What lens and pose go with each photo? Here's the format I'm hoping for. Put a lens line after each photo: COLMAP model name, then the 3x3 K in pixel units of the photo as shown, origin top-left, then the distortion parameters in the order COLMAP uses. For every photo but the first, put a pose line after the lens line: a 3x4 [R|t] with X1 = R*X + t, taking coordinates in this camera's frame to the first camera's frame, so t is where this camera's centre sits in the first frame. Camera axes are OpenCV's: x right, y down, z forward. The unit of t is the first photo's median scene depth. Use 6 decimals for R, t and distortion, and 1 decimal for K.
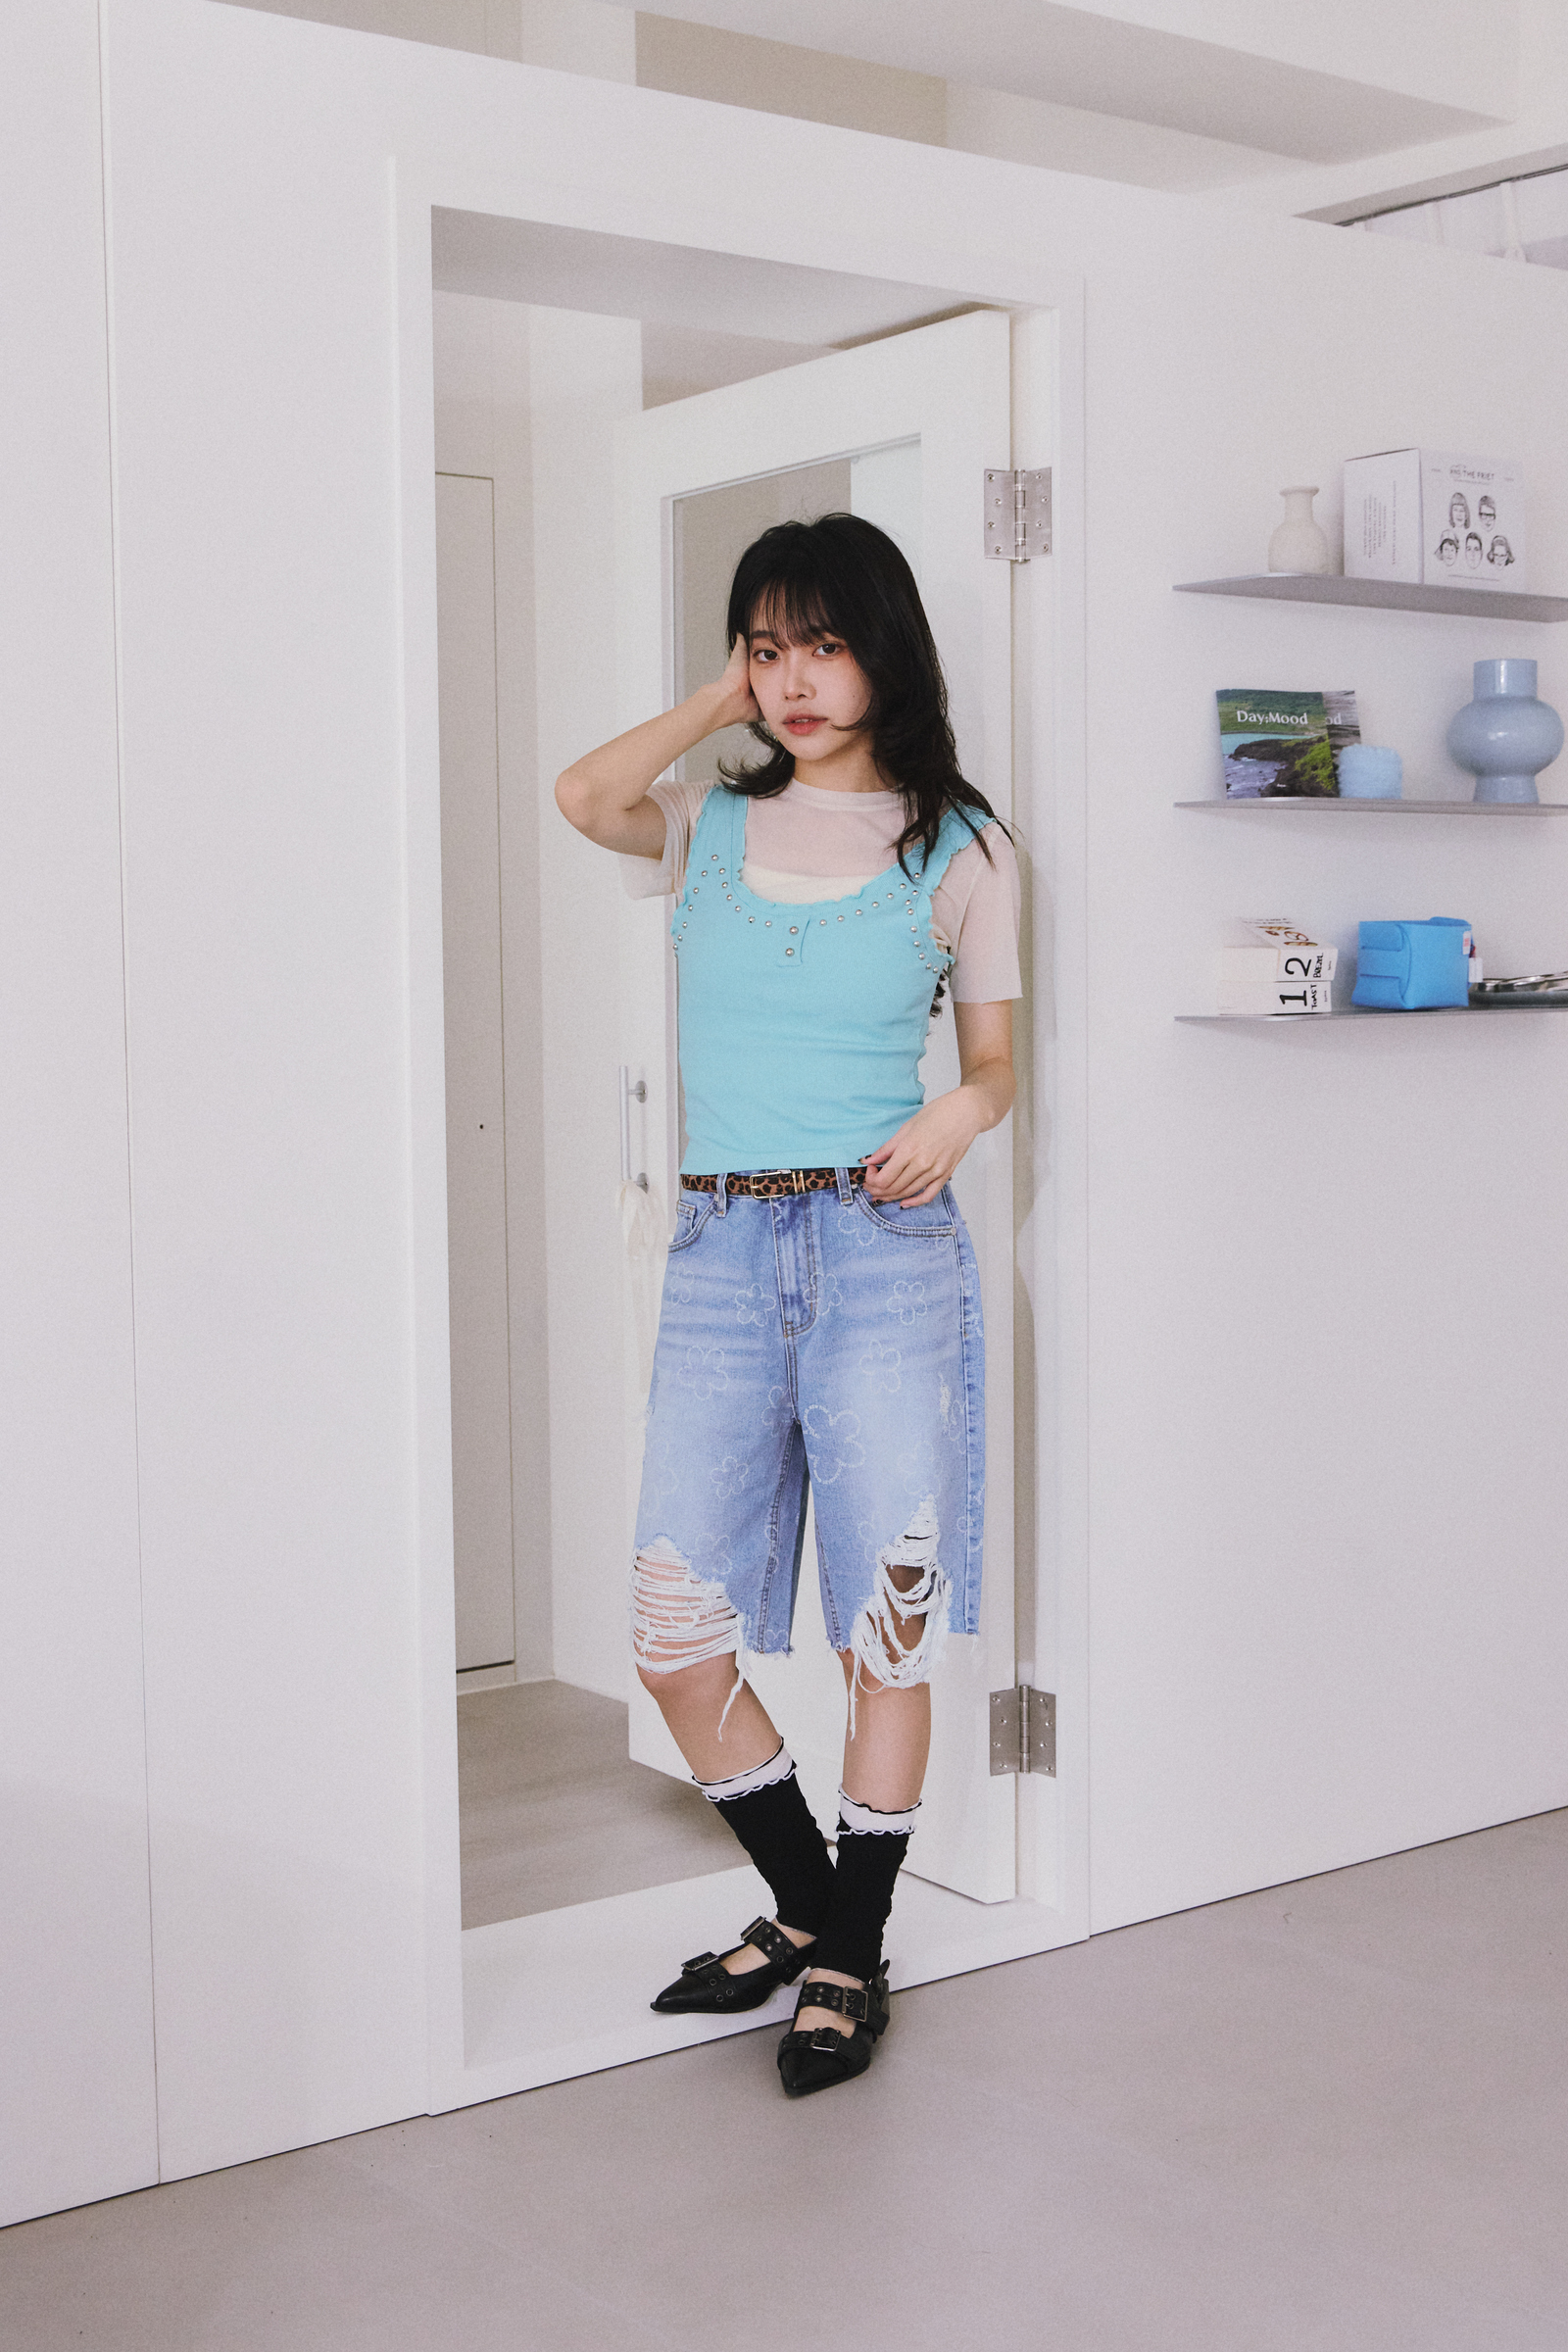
lens RADIAL K [[3135.6, 0, 776.2], [0, 3135.6, 1181.3], [0, 0, 1]] dist [-0.006620, 0.022840]
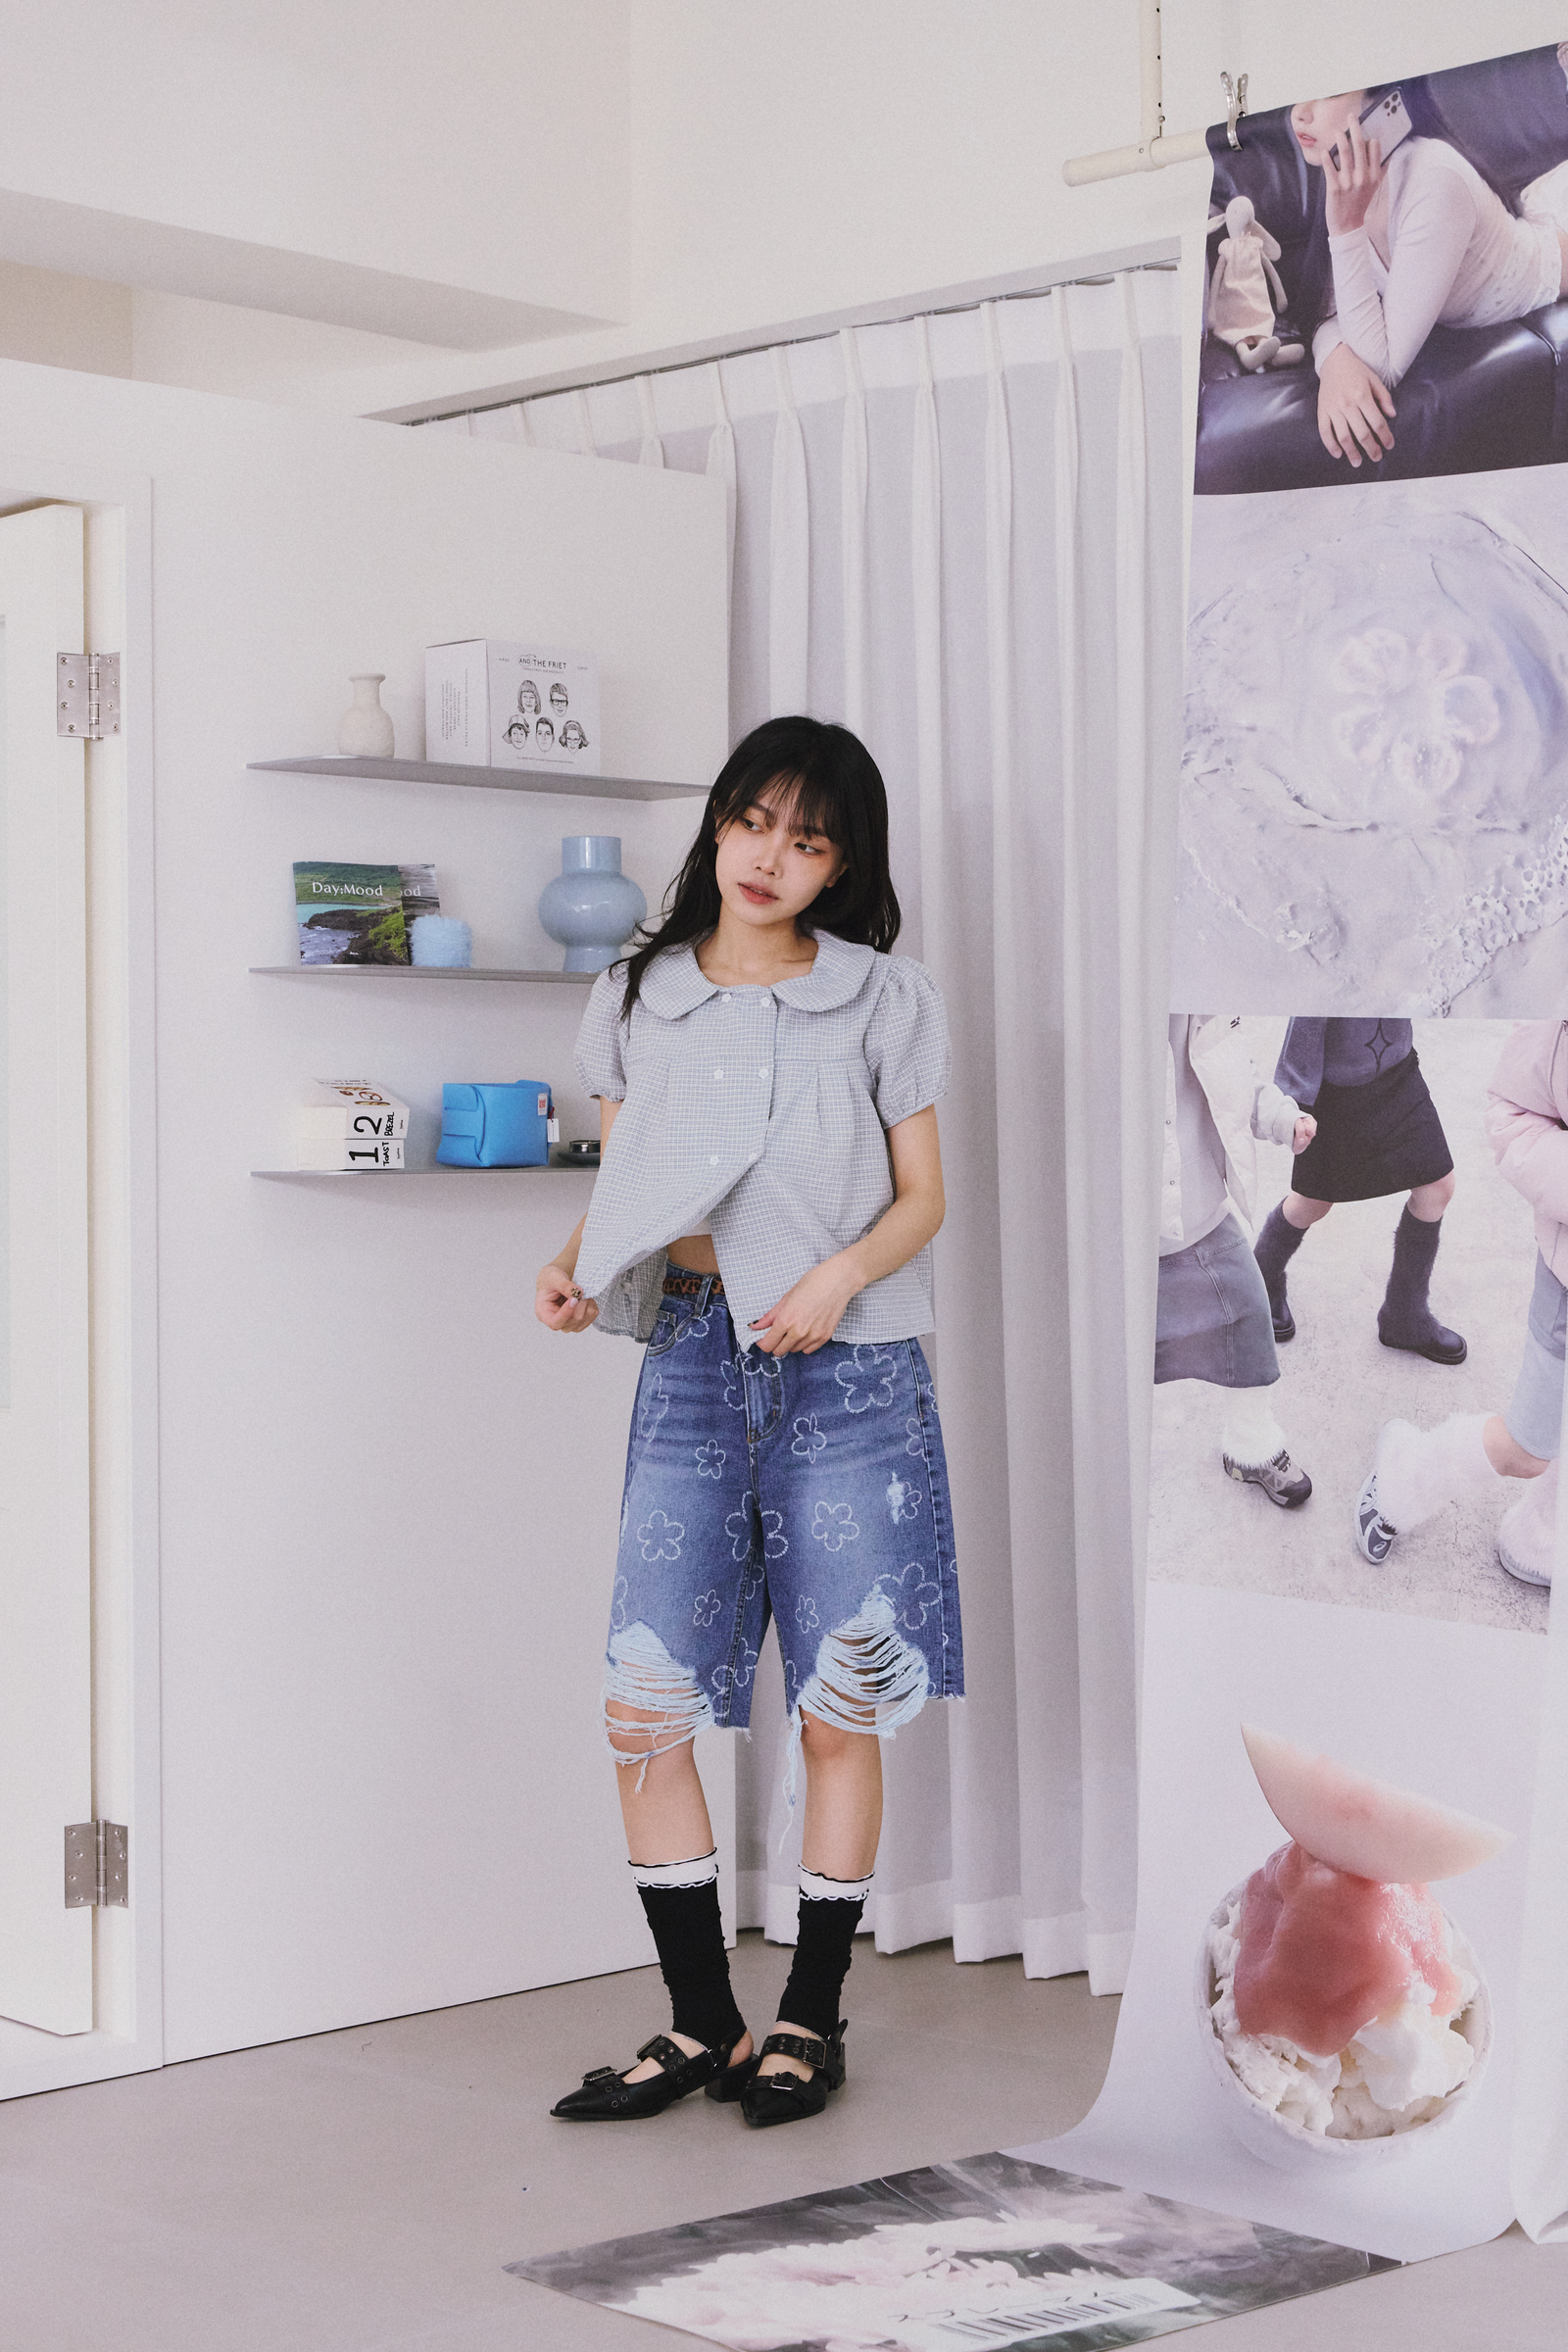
lens RADIAL K [[3890.4, 0, 742.0], [0, 3890.4, 1179.6], [0, 0, 1]] dist [-0.000697, 0.116143]
pose [[0.991810, 0.002733, 0.127696, 0.122995], [0.005625, 0.997867, -0.065043, 0.034953], [-0.127601, 0.065229, 0.989678, -0.302616]]
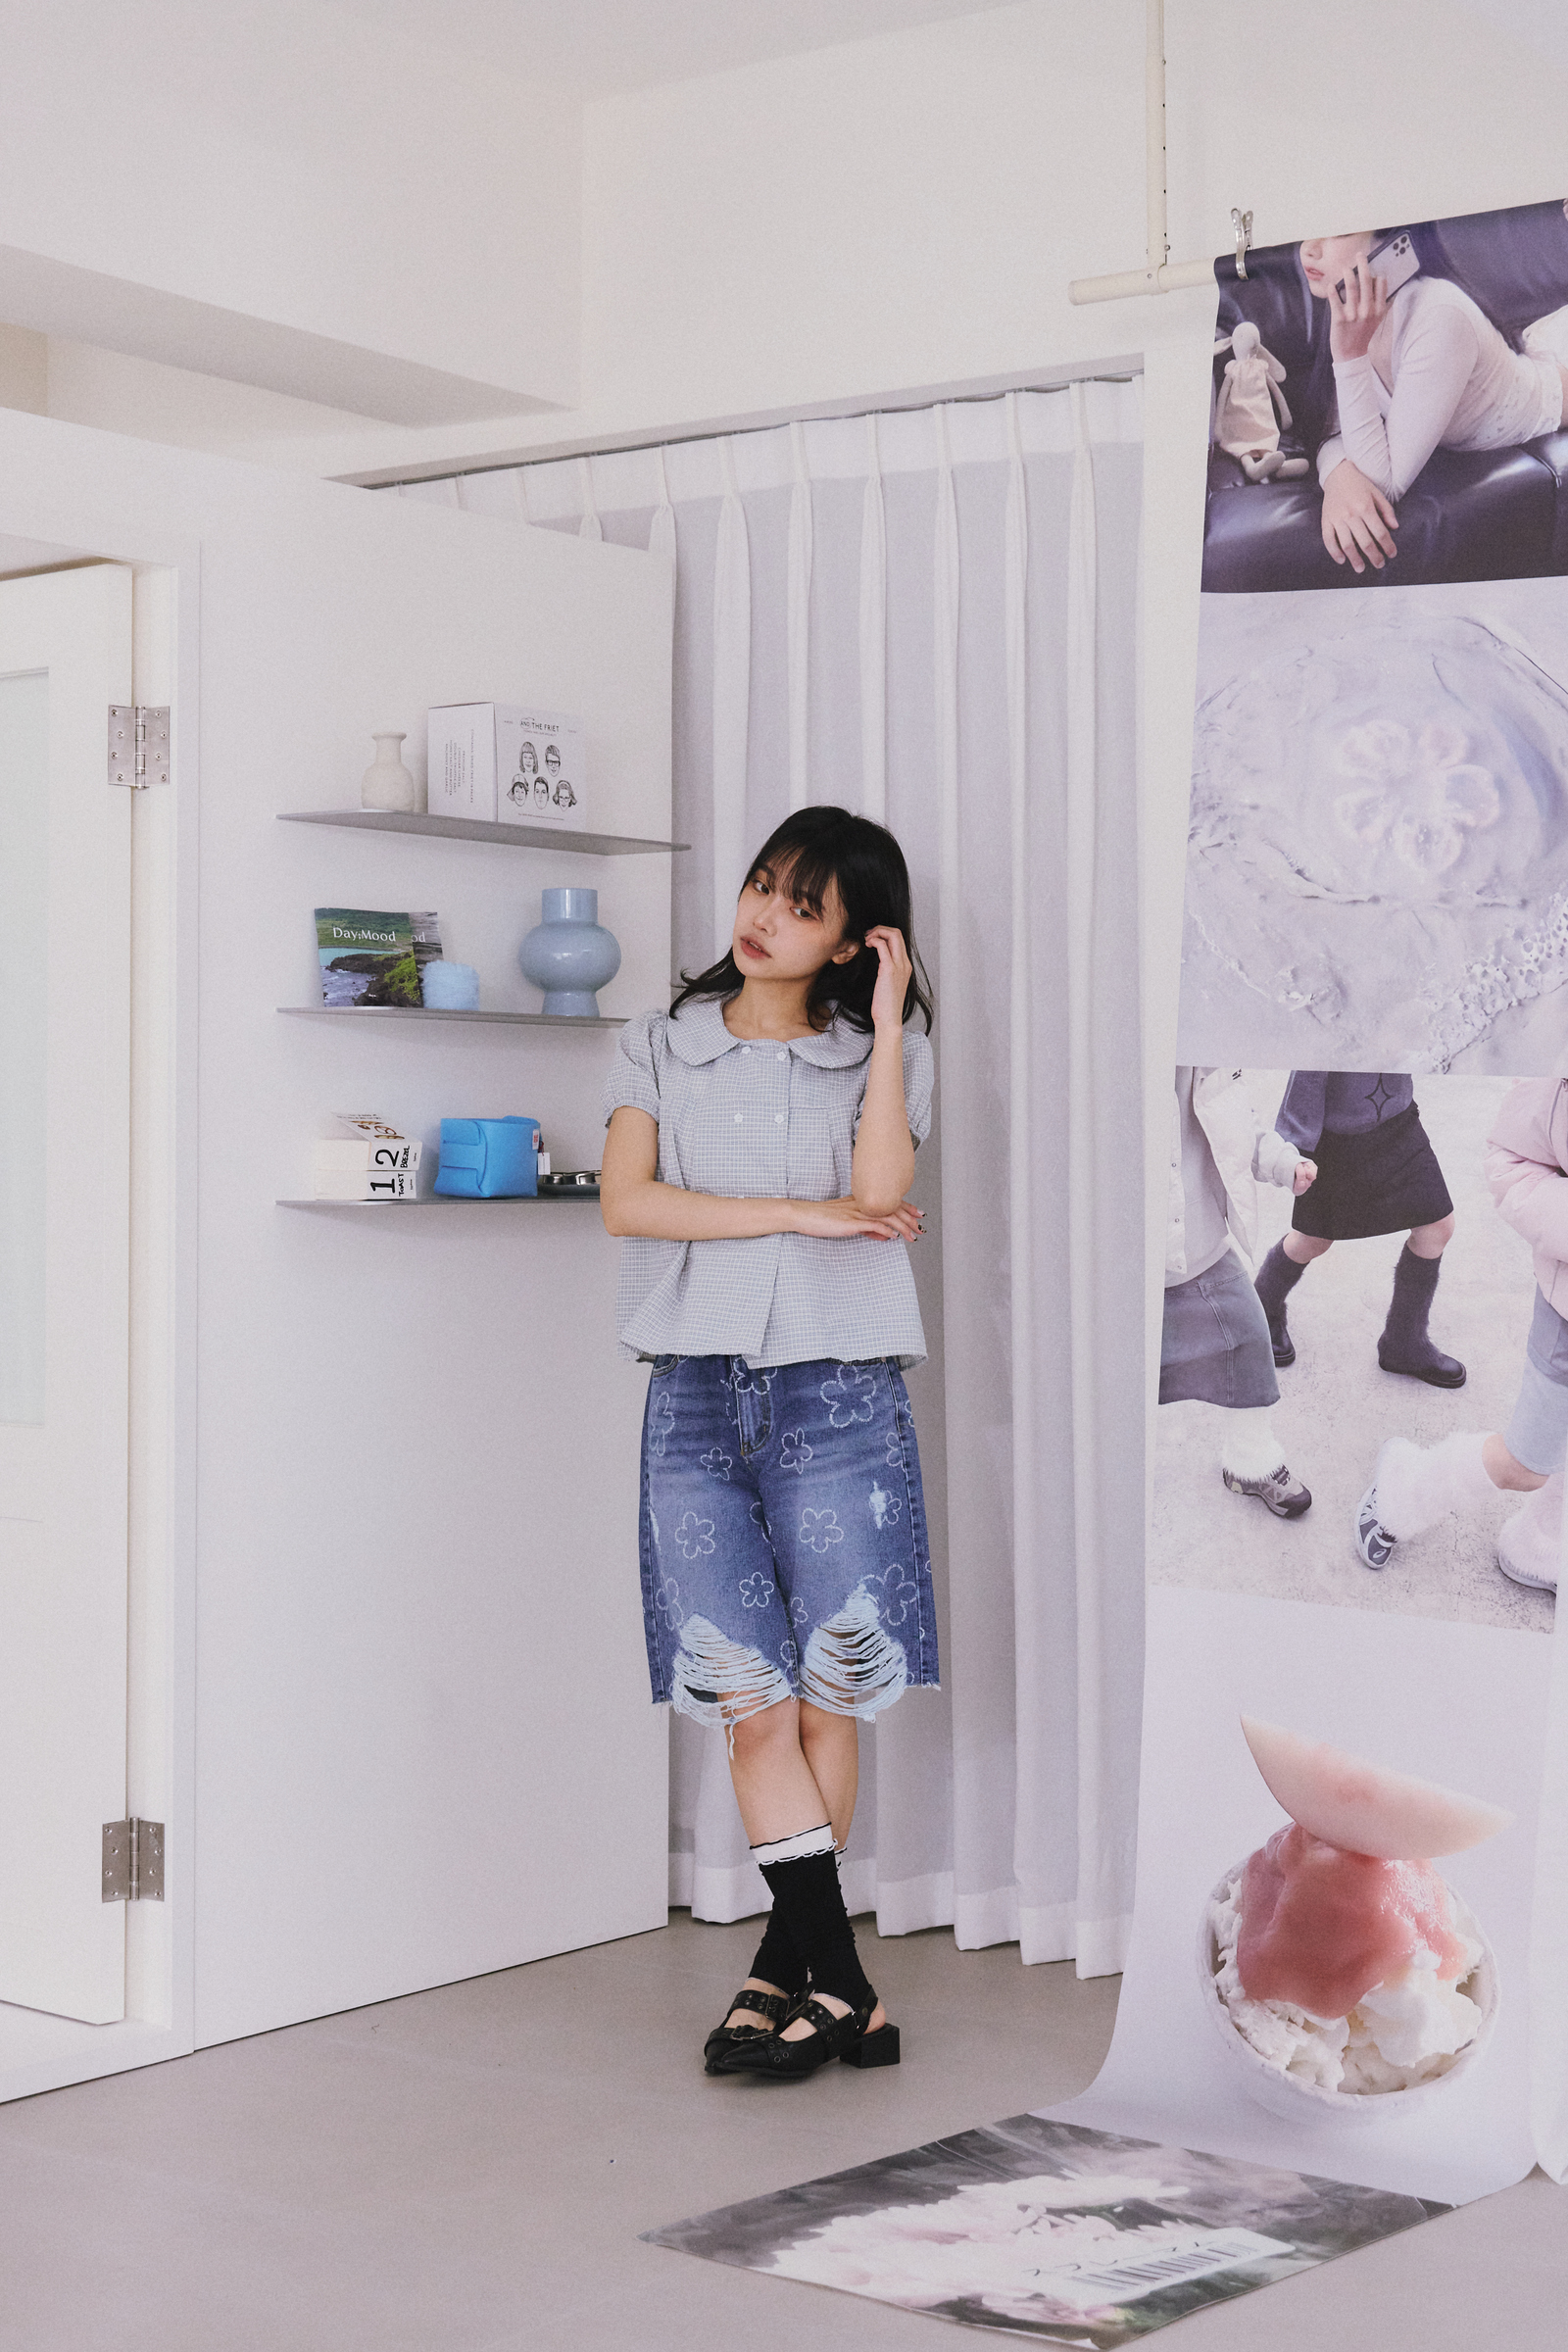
lens RADIAL K [[3607.4, 0, 745.9], [0, 3607.4, 1171.3], [0, 0, 1]] dist [0.040506, -0.146617]
pose [[0.963497, 0.013857, 0.267361, -0.053299], [0.005229, 0.997495, -0.070542, 0.027464], [-0.267668, 0.069365, 0.961011, -0.265254]]
